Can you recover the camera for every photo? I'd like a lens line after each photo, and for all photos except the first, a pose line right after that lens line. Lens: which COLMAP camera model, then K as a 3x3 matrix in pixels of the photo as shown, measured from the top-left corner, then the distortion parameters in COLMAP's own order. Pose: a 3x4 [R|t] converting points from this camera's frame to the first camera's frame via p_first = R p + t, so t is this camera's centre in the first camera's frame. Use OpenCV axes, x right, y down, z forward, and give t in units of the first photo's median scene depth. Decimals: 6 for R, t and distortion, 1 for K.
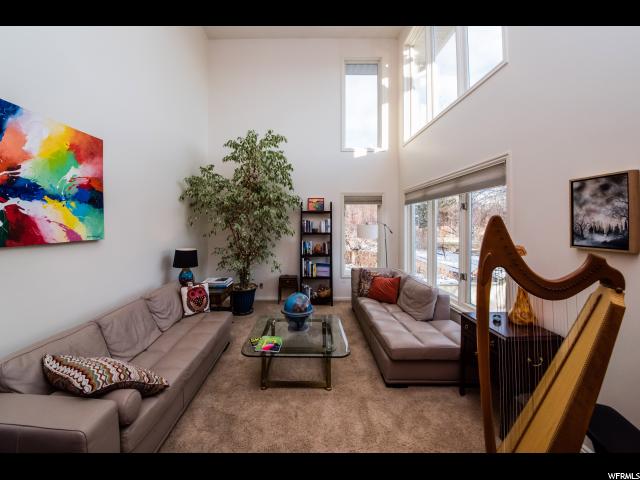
lens RADIAL K [[252.6, 0, 304.6], [0, 252.6, 223.5], [0, 0, 1]] dist [-0.003311, -0.002367]
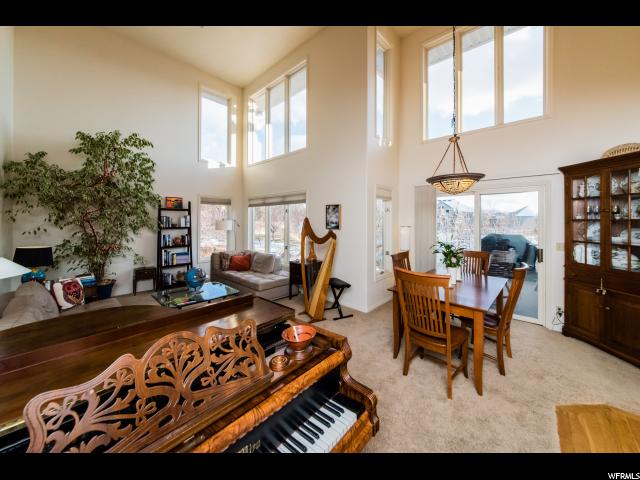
lens RADIAL K [[241.1, 0, 352.2], [0, 241.1, 223.1], [0, 0, 1]] dist [-0.011141, 0.000026]
pose [[0.607517, -0.006558, 0.794280, -0.359458], [-0.007179, 0.999880, 0.013747, -0.003072], [-0.794274, -0.014054, 0.607397, -0.346832]]
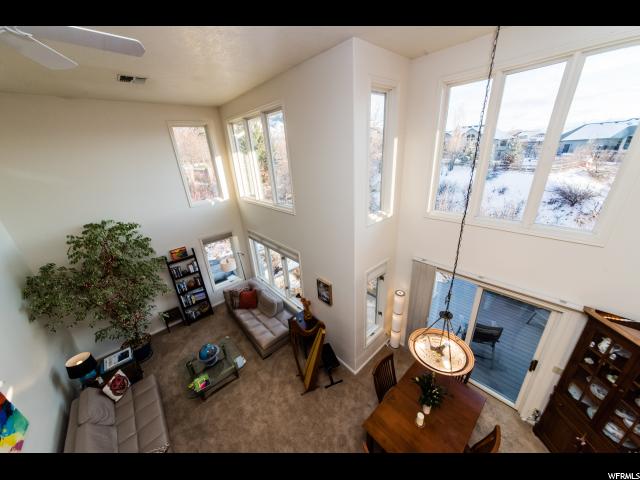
lens RADIAL K [[232.1, 0, 339.5], [0, 232.1, 232.5], [0, 0, 1]] dist [-0.014373, 0.000214]
pose [[0.704026, -0.284964, 0.650495, -0.113959], [0.020359, 0.923687, 0.382607, -0.627680], [-0.709882, -0.256122, 0.656101, -0.285024]]
